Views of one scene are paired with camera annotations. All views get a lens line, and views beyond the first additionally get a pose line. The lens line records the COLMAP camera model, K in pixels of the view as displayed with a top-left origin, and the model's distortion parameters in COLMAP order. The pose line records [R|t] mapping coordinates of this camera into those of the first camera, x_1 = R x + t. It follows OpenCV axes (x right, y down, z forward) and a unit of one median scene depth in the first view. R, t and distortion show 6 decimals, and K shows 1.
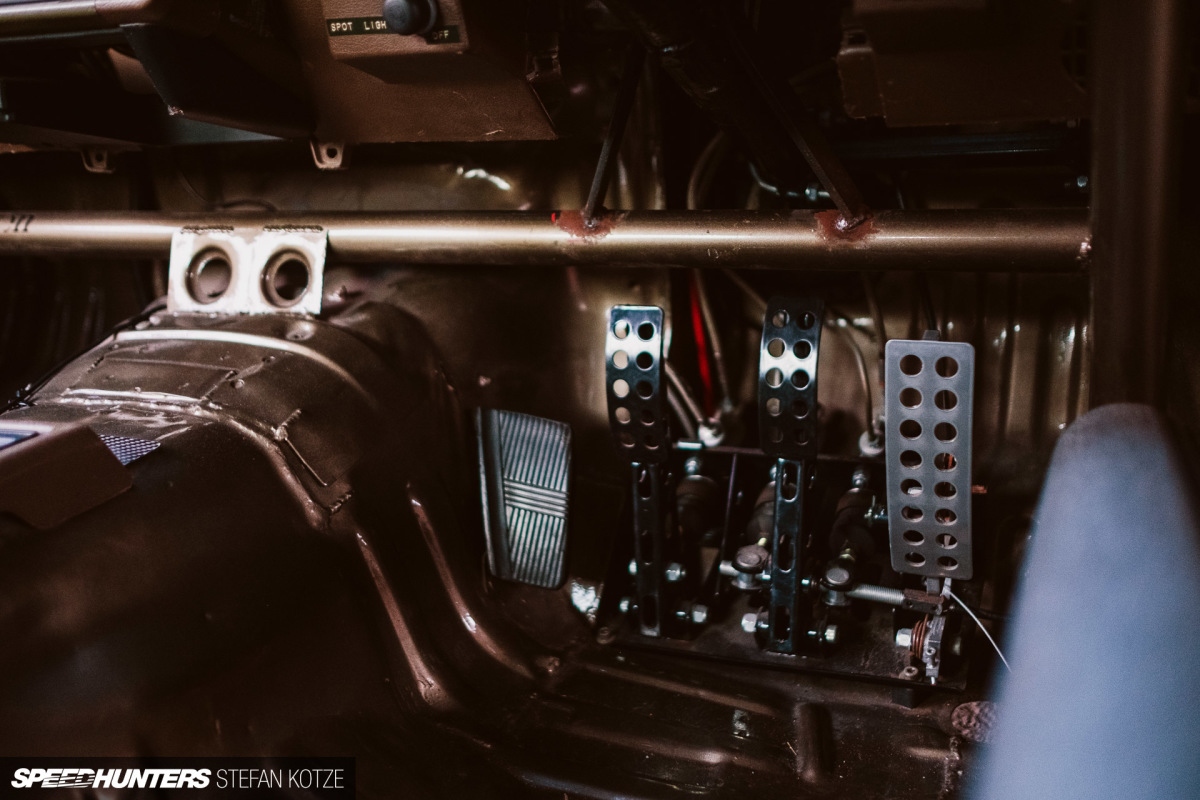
lens RADIAL K [[1207.5, 0, 600.5], [0, 1207.5, 399.8], [0, 0, 1]] dist [-0.019924, 0.000000]
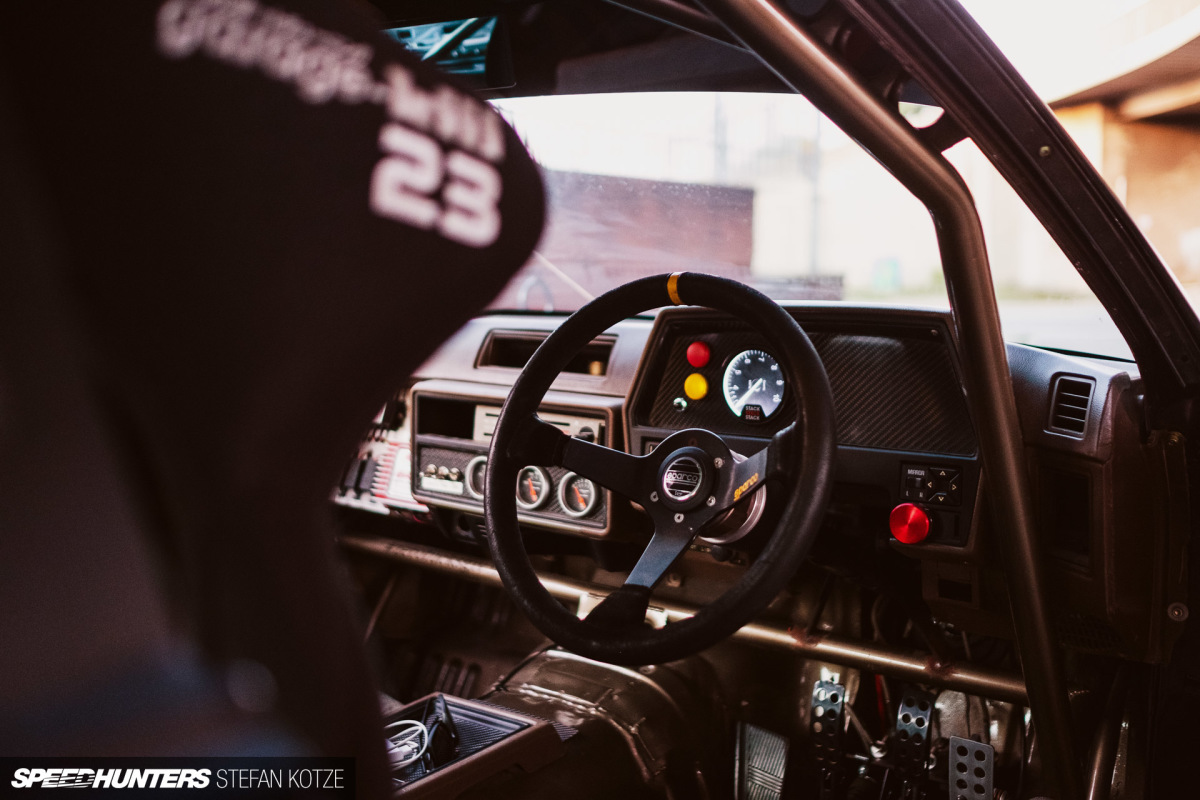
lens RADIAL K [[1207.5, 0, 599.7], [0, 1207.5, 400.0], [0, 0, 1]] dist [-0.019924, 0.000000]
pose [[0.966777, 0.085047, -0.241059, 0.098314], [-0.119960, 0.983686, -0.134058, -0.218582], [0.225725, 0.158521, 0.961207, -0.920655]]
